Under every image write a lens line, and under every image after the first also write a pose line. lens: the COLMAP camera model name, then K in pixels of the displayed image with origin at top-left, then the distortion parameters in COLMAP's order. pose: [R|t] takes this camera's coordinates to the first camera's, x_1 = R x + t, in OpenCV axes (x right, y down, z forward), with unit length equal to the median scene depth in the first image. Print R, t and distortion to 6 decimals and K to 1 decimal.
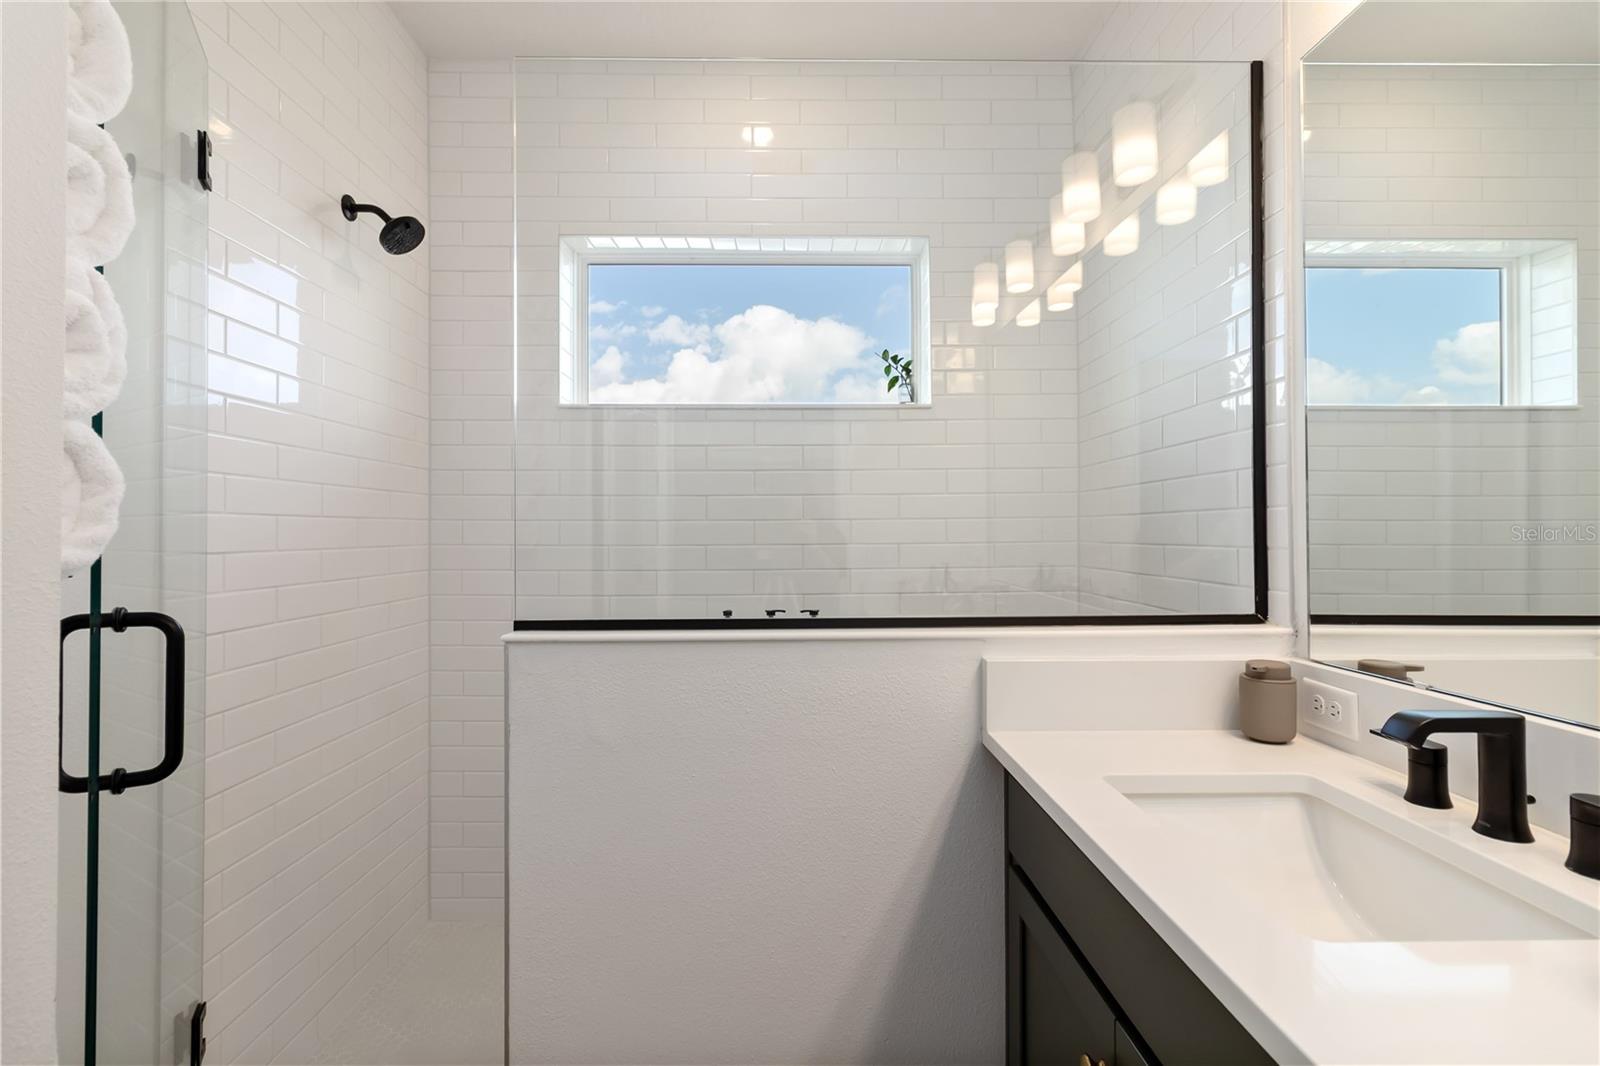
lens RADIAL K [[768.4, 0, 795.4], [0, 768.4, 525.8], [0, 0, 1]] dist [0.003773, 0.003189]
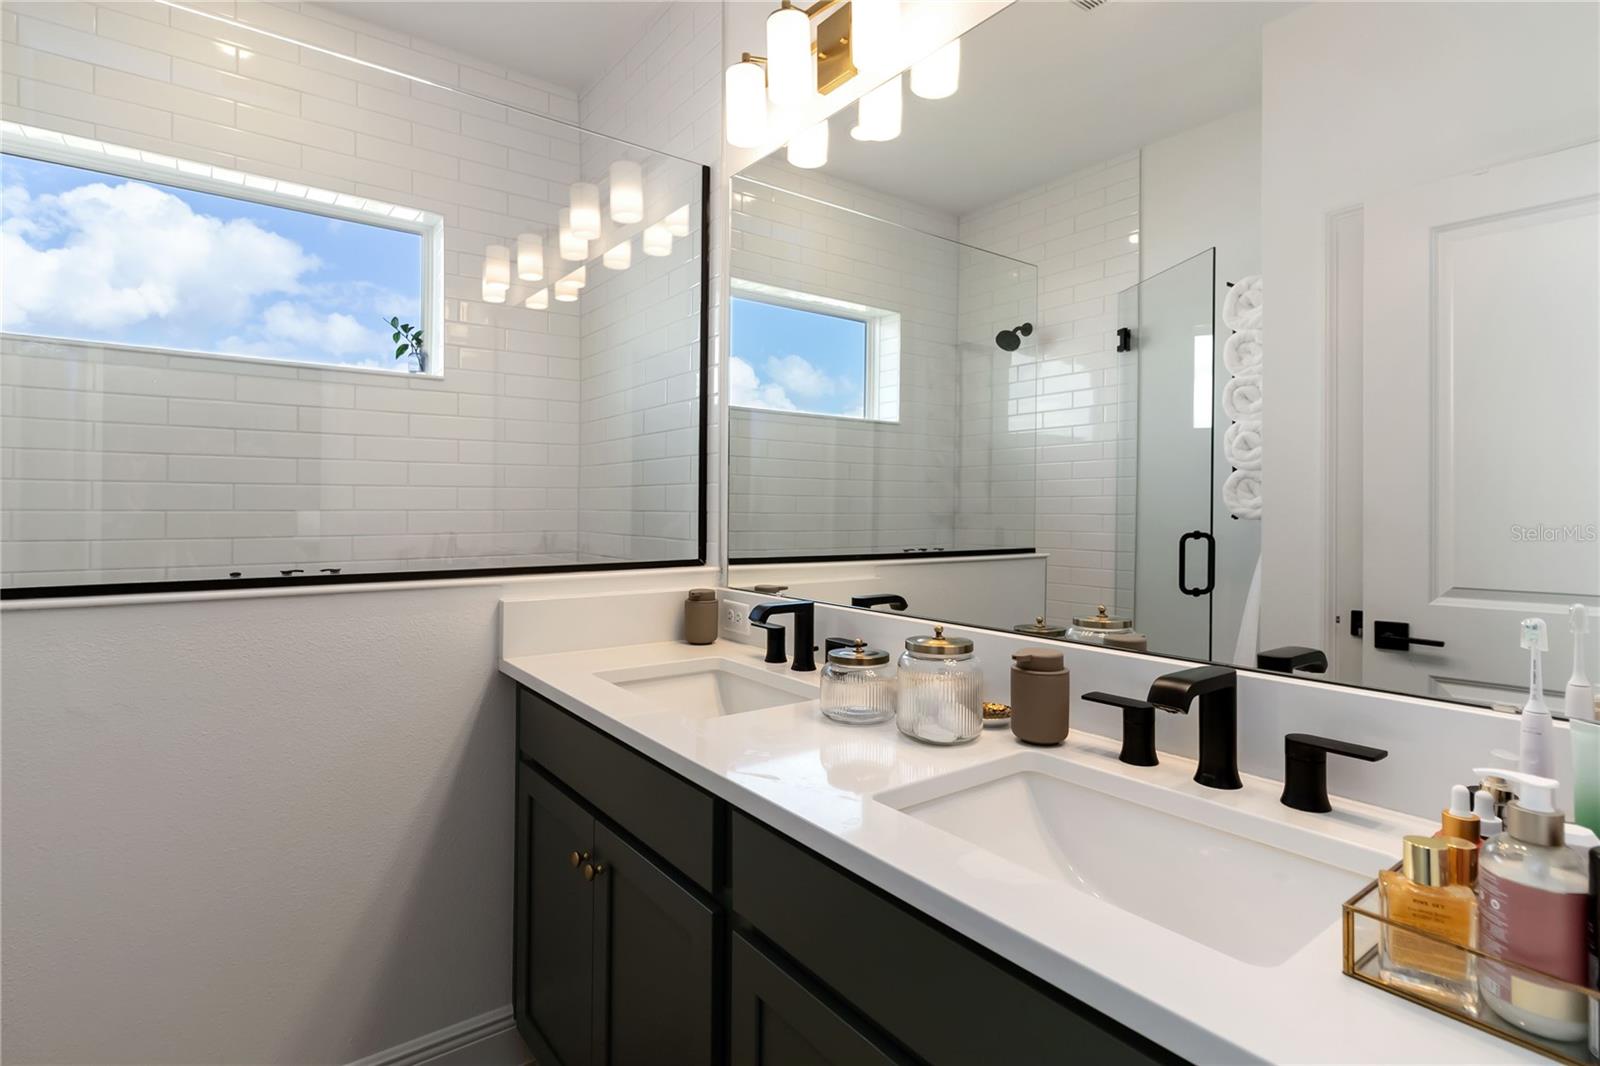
lens RADIAL K [[768.4, 0, 778.2], [0, 768.4, 498.3], [0, 0, 1]] dist [0.003773, 0.003189]
pose [[0.821726, 0.016903, 0.569632, -0.063833], [-0.017628, 0.999836, -0.004240, 0.005246], [-0.569610, -0.006557, 0.821889, -0.178560]]
